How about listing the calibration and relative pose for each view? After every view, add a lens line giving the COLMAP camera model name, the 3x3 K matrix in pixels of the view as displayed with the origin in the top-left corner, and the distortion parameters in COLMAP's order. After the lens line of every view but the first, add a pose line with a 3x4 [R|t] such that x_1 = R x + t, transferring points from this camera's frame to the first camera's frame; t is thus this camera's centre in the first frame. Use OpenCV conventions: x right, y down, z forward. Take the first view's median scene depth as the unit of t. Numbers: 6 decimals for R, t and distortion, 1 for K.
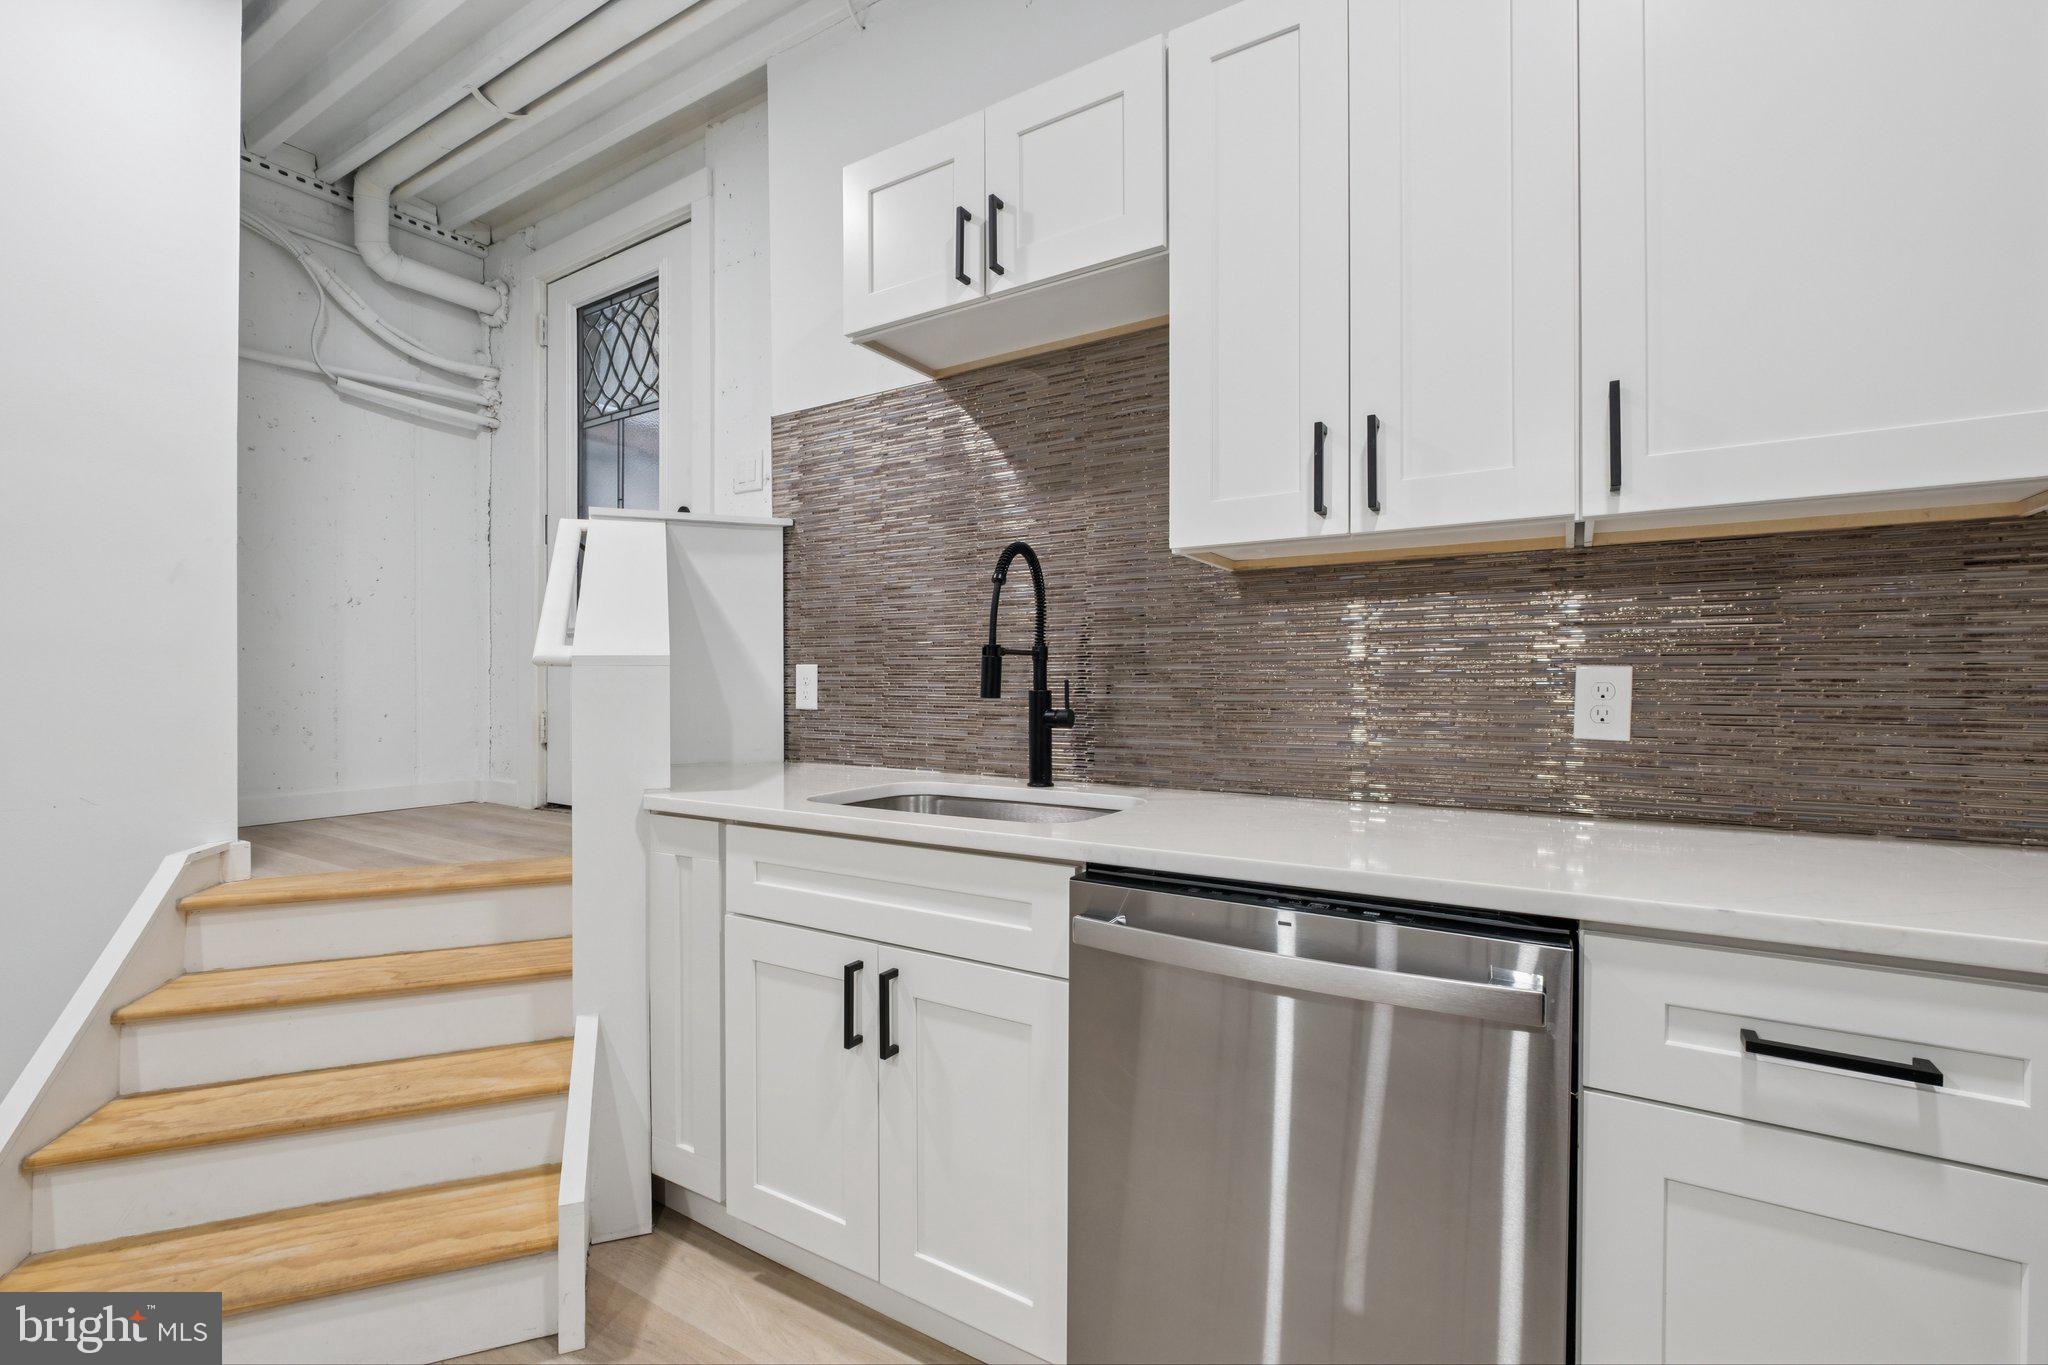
lens RADIAL K [[897.7, 0, 1009.8], [0, 897.7, 685.1], [0, 0, 1]] dist [-0.002242, -0.000184]
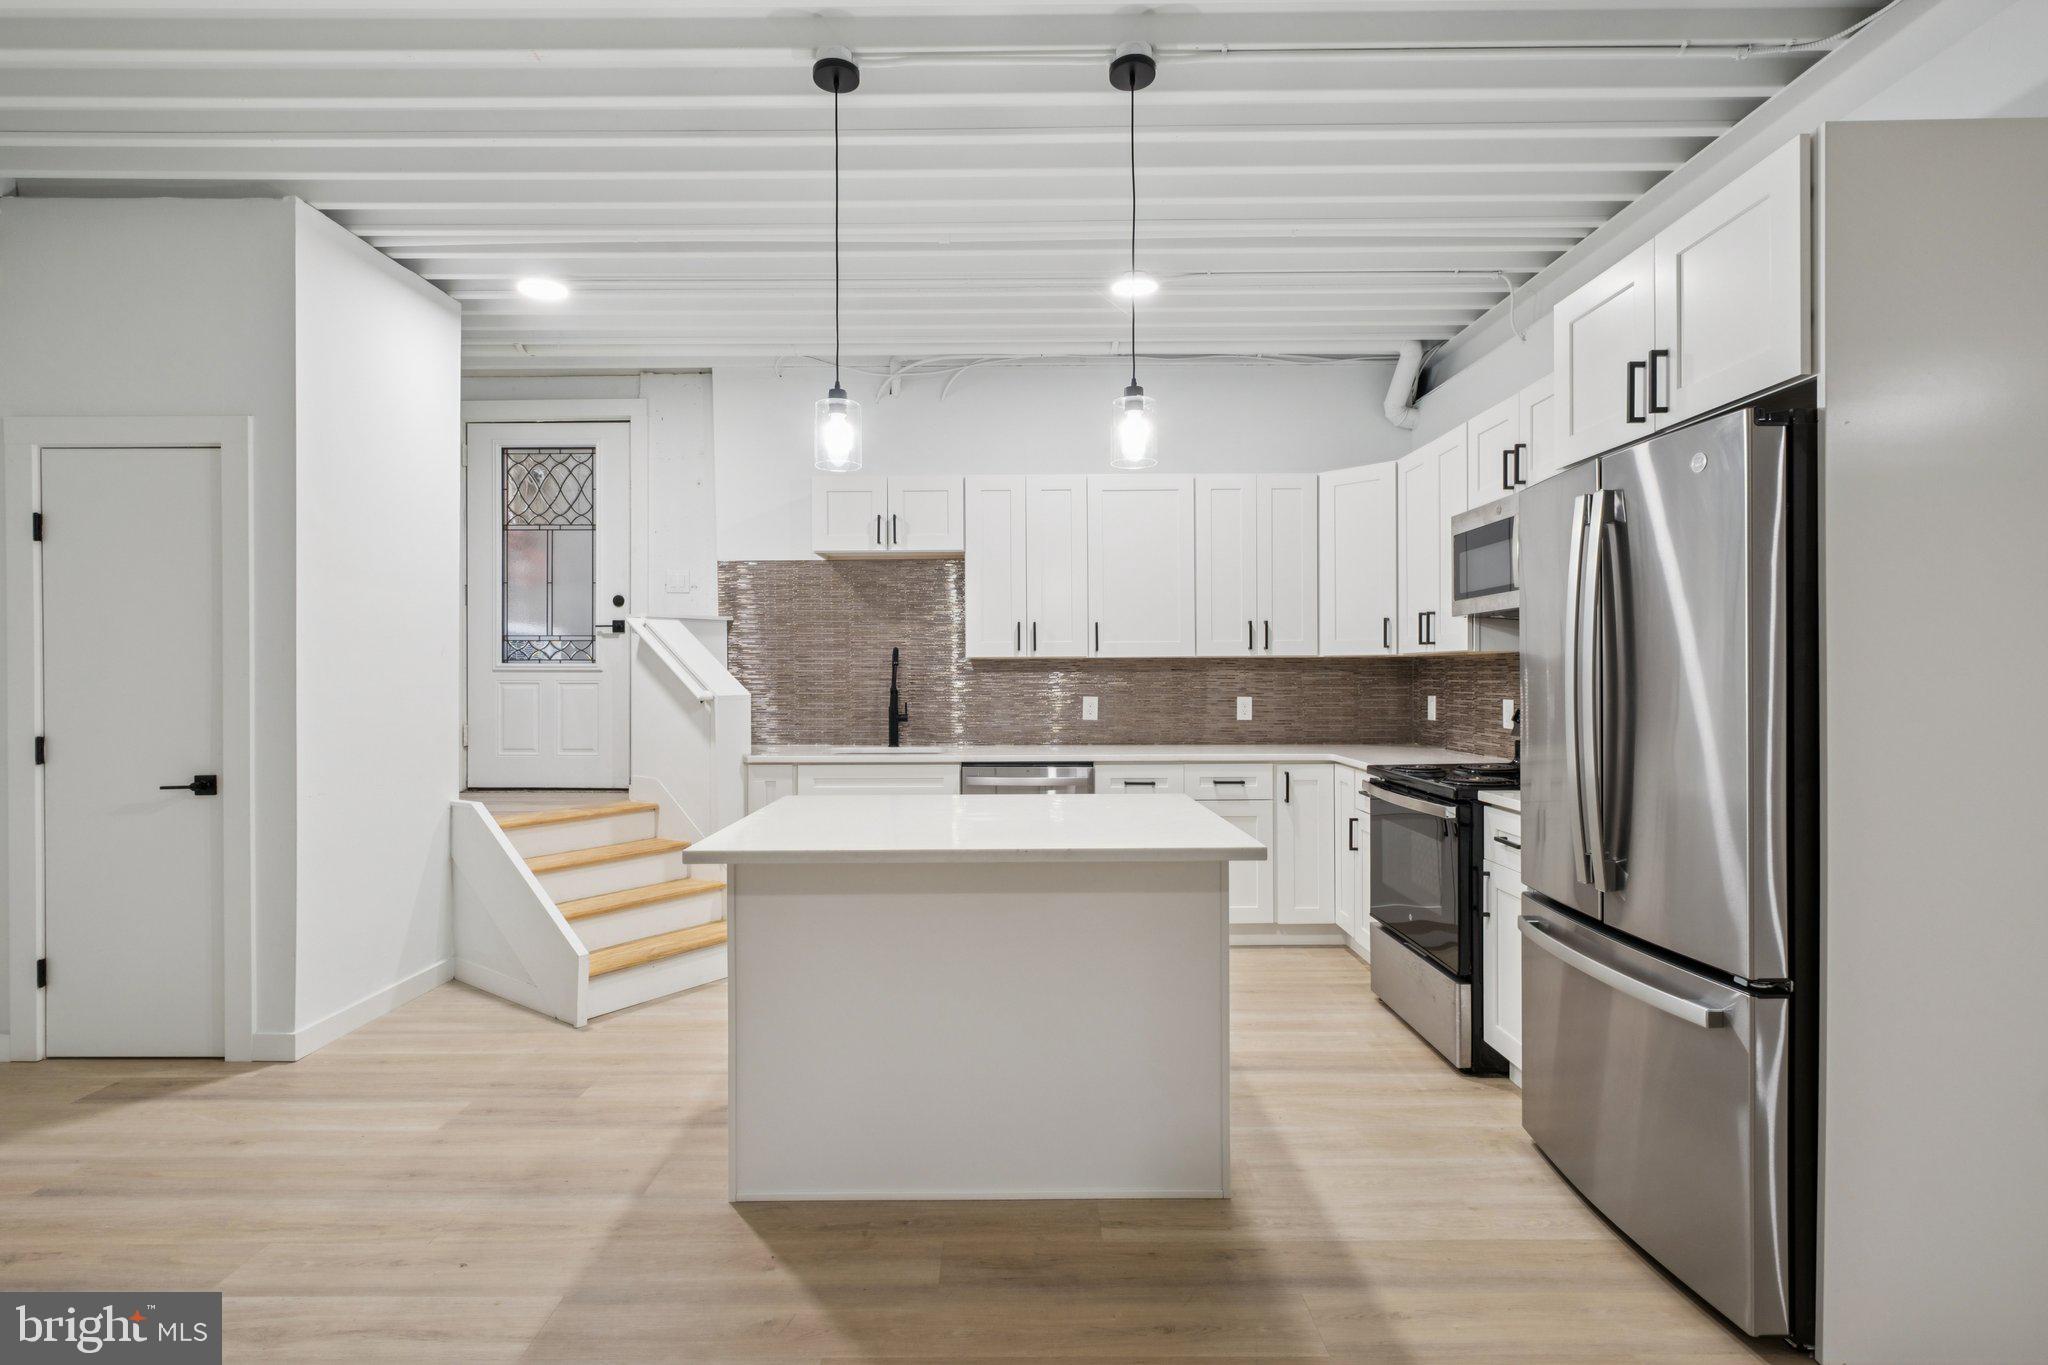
lens RADIAL K [[966.3, 0, 1010.4], [0, 966.3, 678.9], [0, 0, 1]] dist [0.002386, 0.000231]
pose [[0.849167, -0.007124, 0.528076, -1.047204], [0.006336, 0.999974, 0.003302, -0.072532], [-0.528086, 0.000542, 0.849190, -1.326803]]
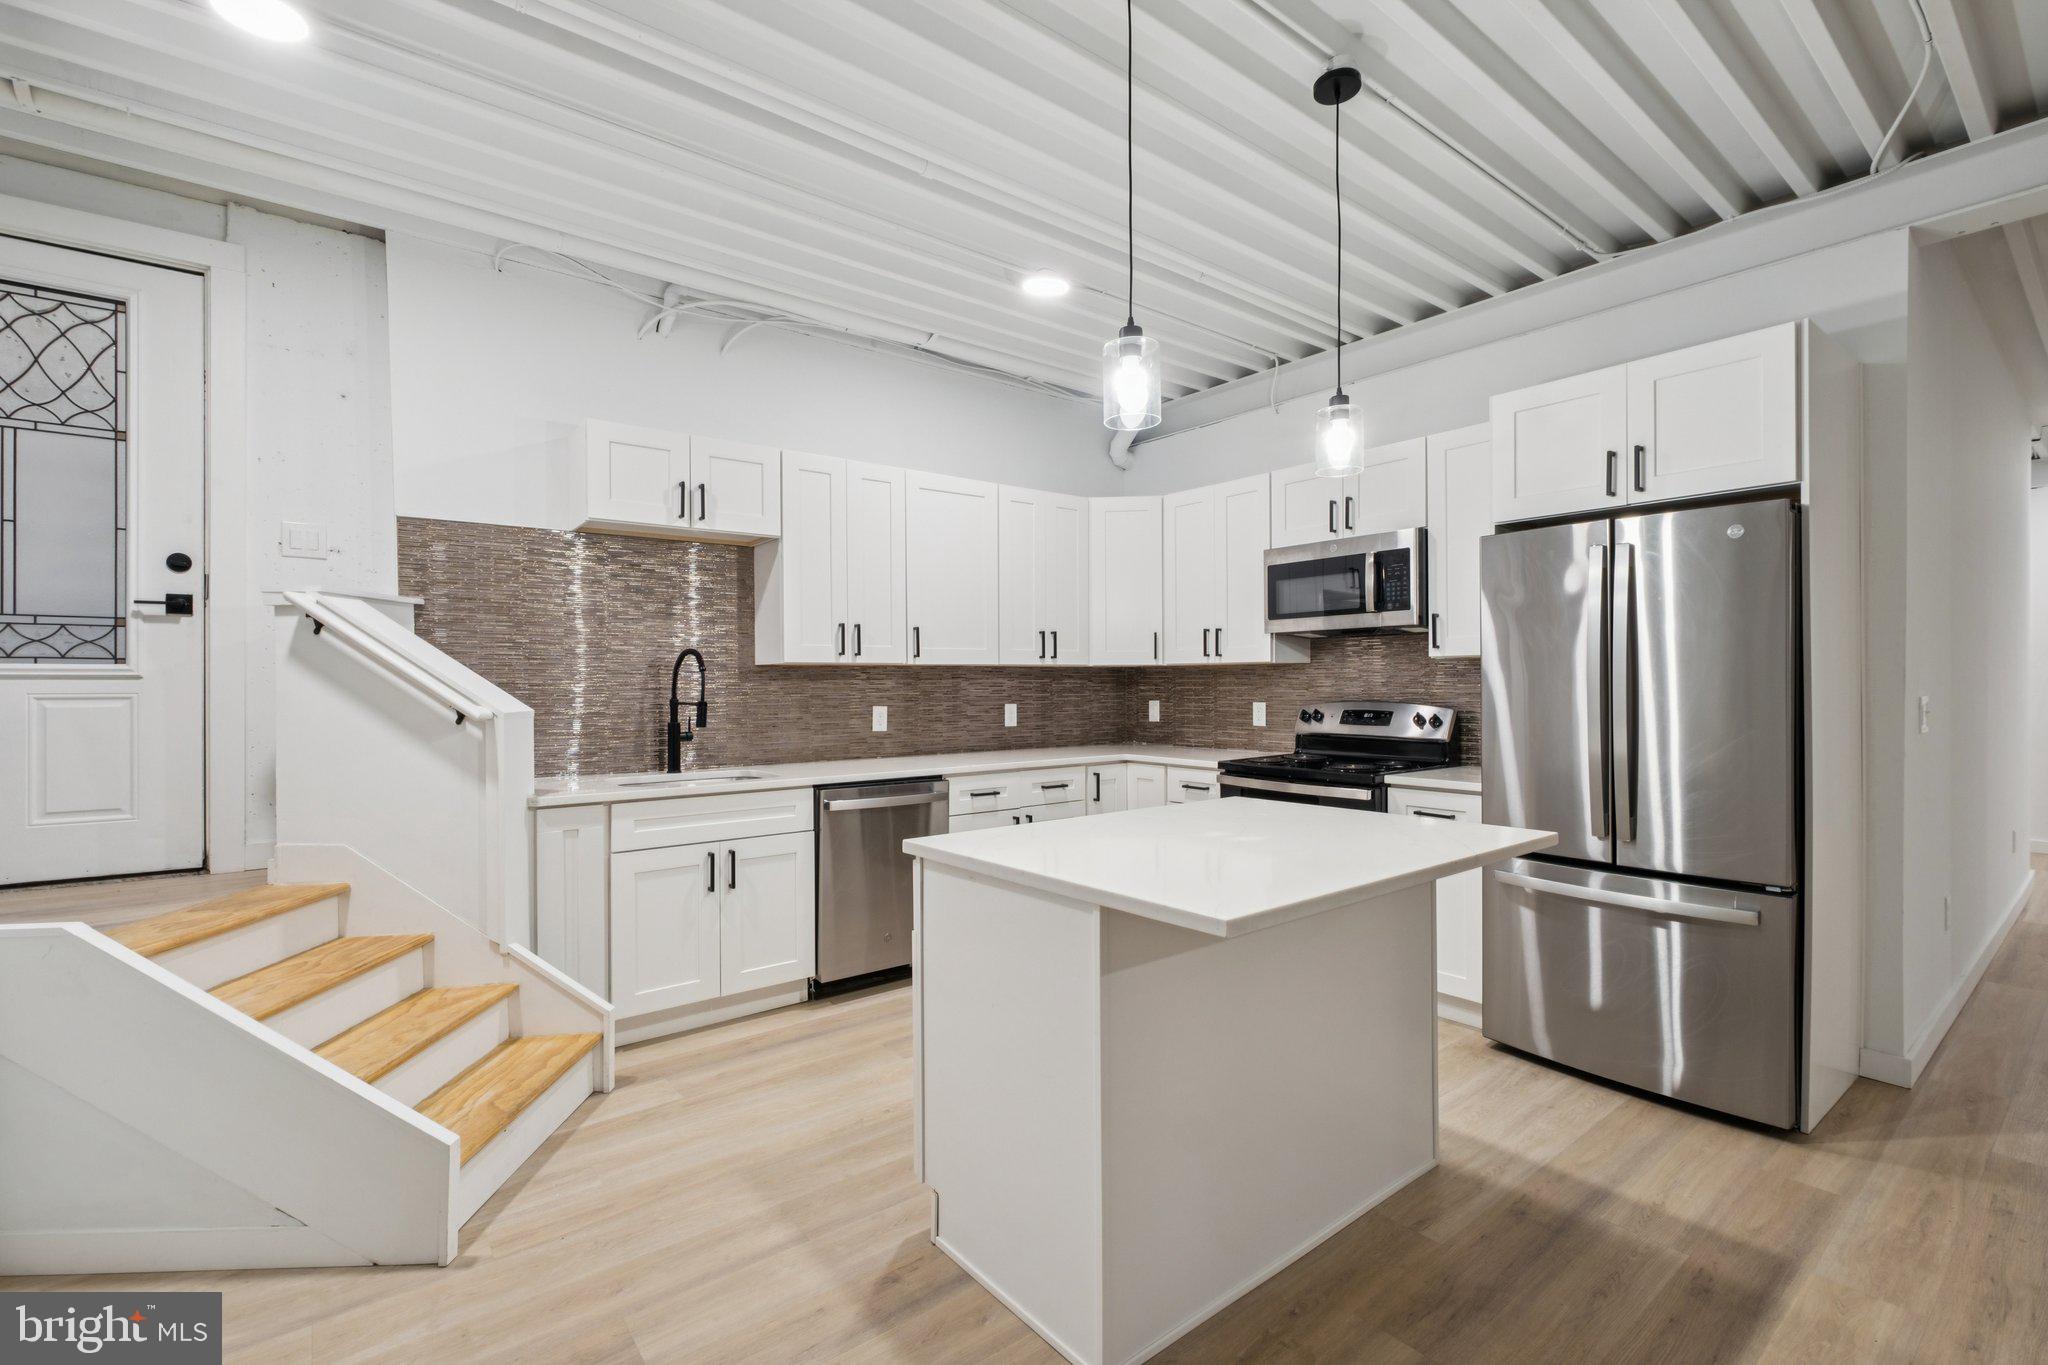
lens RADIAL K [[906.2, 0, 1017.7], [0, 906.2, 686.7], [0, 0, 1]] dist [-0.001341, -0.000707]
pose [[0.336982, -0.007858, 0.941478, -1.518405], [0.007737, 0.999955, 0.005577, -0.074077], [-0.941479, 0.005405, 0.337028, -0.332601]]
